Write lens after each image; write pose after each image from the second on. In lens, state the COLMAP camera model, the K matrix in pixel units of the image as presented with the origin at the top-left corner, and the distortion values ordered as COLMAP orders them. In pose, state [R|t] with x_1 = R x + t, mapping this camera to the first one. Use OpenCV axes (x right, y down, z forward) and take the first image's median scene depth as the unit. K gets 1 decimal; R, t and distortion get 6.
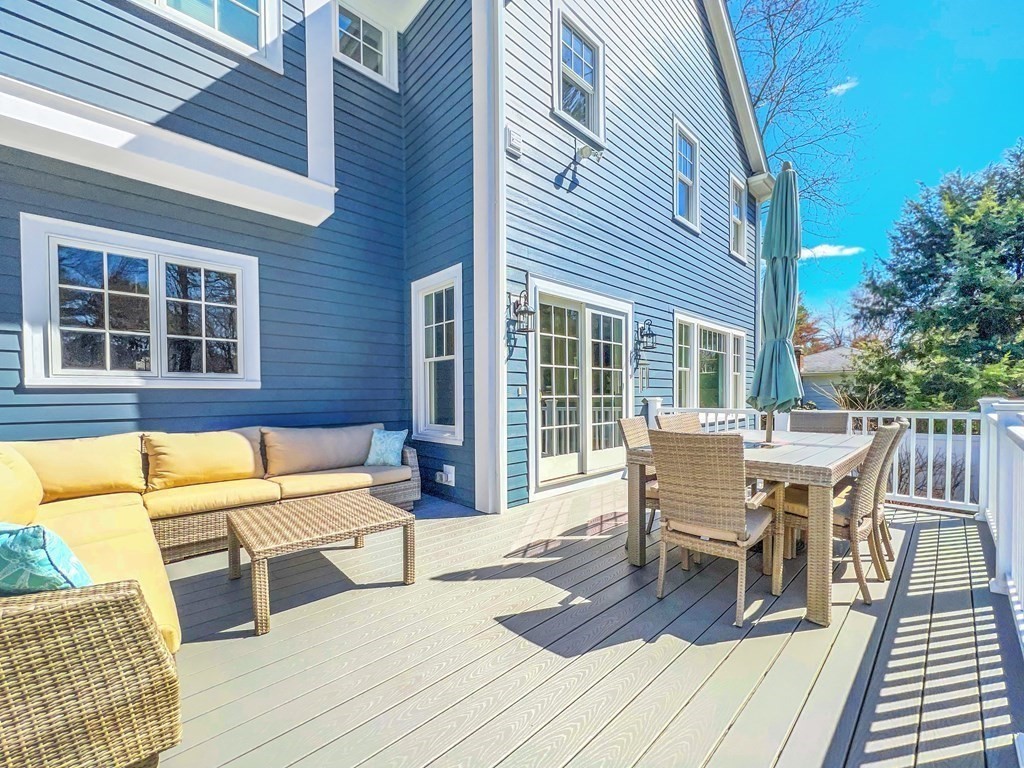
lens RADIAL K [[410.7, 0, 512.5], [0, 410.7, 400.4], [0, 0, 1]] dist [-0.000308, -0.000064]
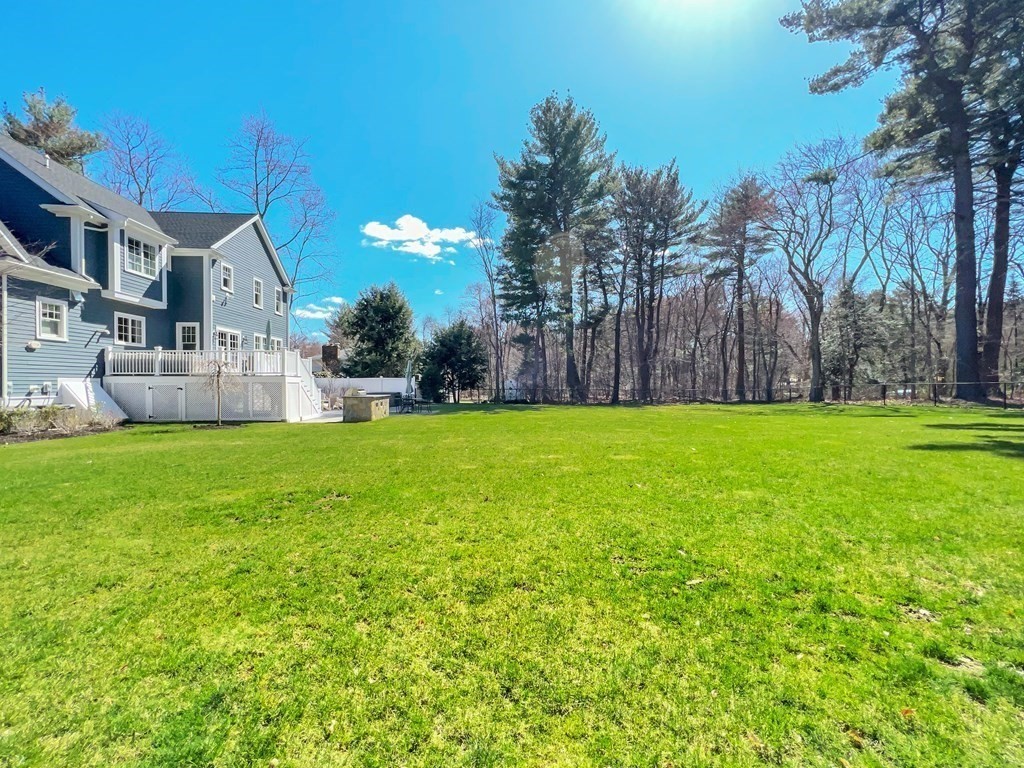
lens RADIAL K [[414.3, 0, 512.0], [0, 414.3, 384.0], [0, 0, 1]] dist [-0.000746, -0.000118]
pose [[0.621089, -0.001682, 0.783738, -1.413061], [0.013215, 0.999878, -0.008326, 0.384996], [-0.783629, 0.015529, 0.621035, -4.090140]]
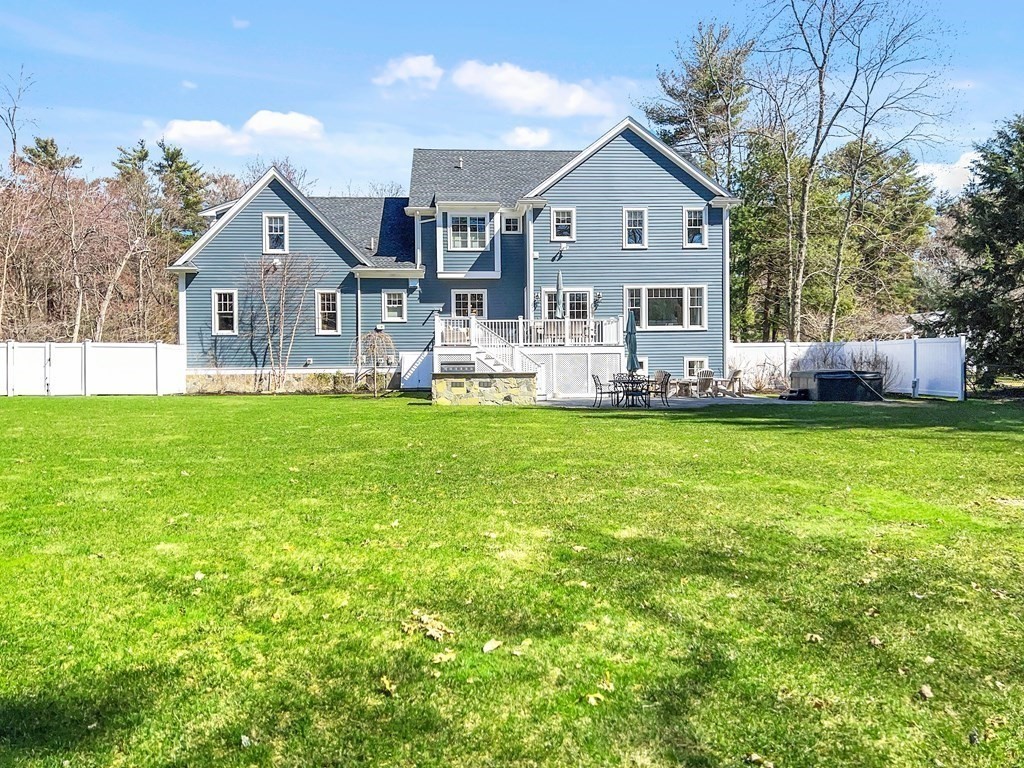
lens RADIAL K [[778.8, 0, 512.0], [0, 778.8, 384.0], [0, 0, 1]] dist [-0.000195, -0.000026]
pose [[0.773731, 0.014909, -0.633339, 4.138381], [-0.005484, 0.999843, 0.016837, 0.441732], [0.633491, -0.009554, 0.773691, -4.477624]]
